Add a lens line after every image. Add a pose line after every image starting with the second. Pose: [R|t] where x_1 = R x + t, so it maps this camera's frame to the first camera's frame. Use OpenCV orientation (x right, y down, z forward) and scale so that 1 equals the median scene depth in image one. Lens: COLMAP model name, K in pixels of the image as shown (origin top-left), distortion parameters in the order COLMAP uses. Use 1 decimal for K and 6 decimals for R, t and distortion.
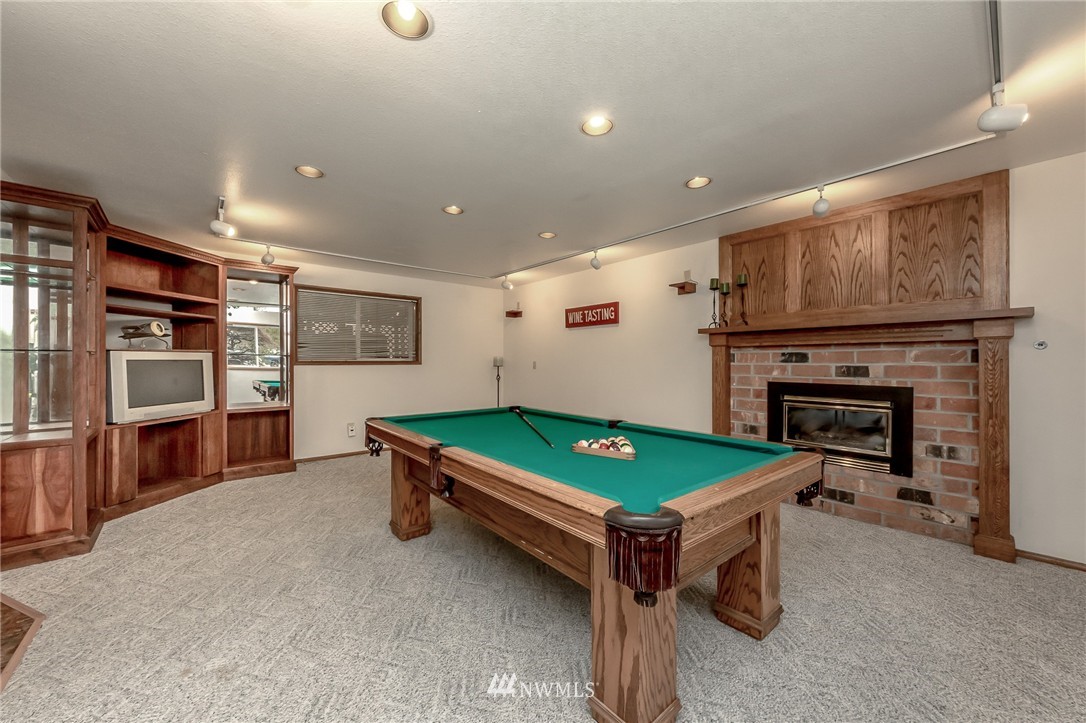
lens RADIAL K [[413.3, 0, 549.9], [0, 413.3, 361.4], [0, 0, 1]] dist [-0.000901, -0.000042]
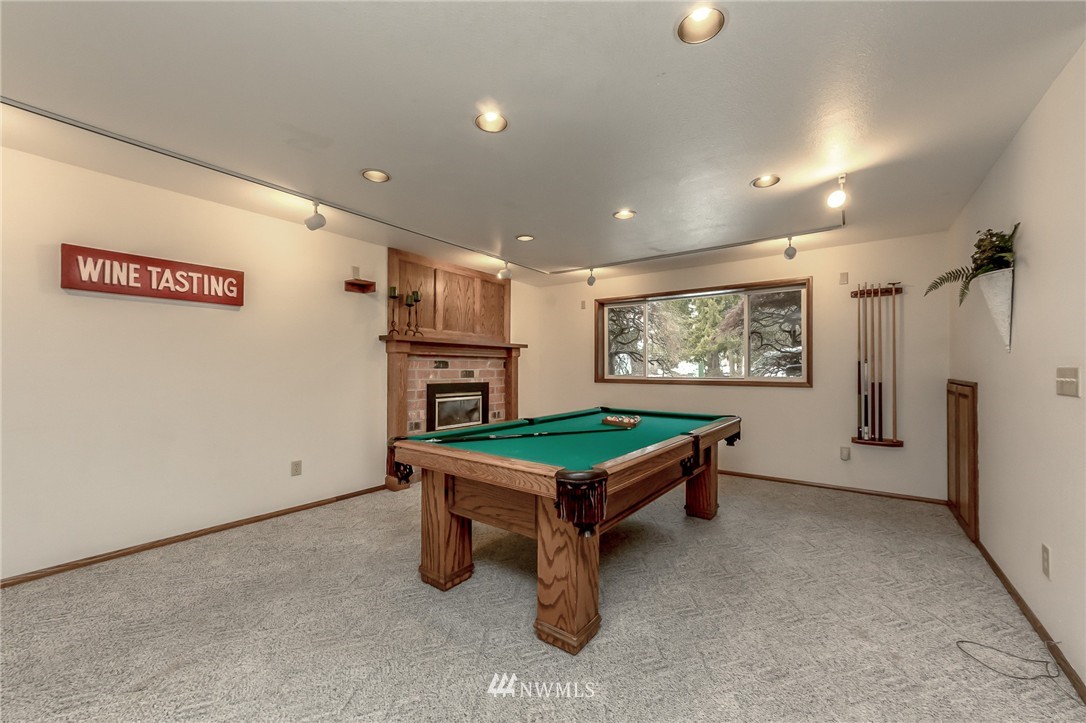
lens RADIAL K [[413.3, 0, 547.9], [0, 413.3, 366.9], [0, 0, 1]] dist [-0.000901, -0.000042]
pose [[-0.224689, 0.003043, 0.974426, -0.758972], [-0.002863, 0.999989, -0.003783, 0.002004], [-0.974426, -0.003640, -0.224678, 0.935153]]
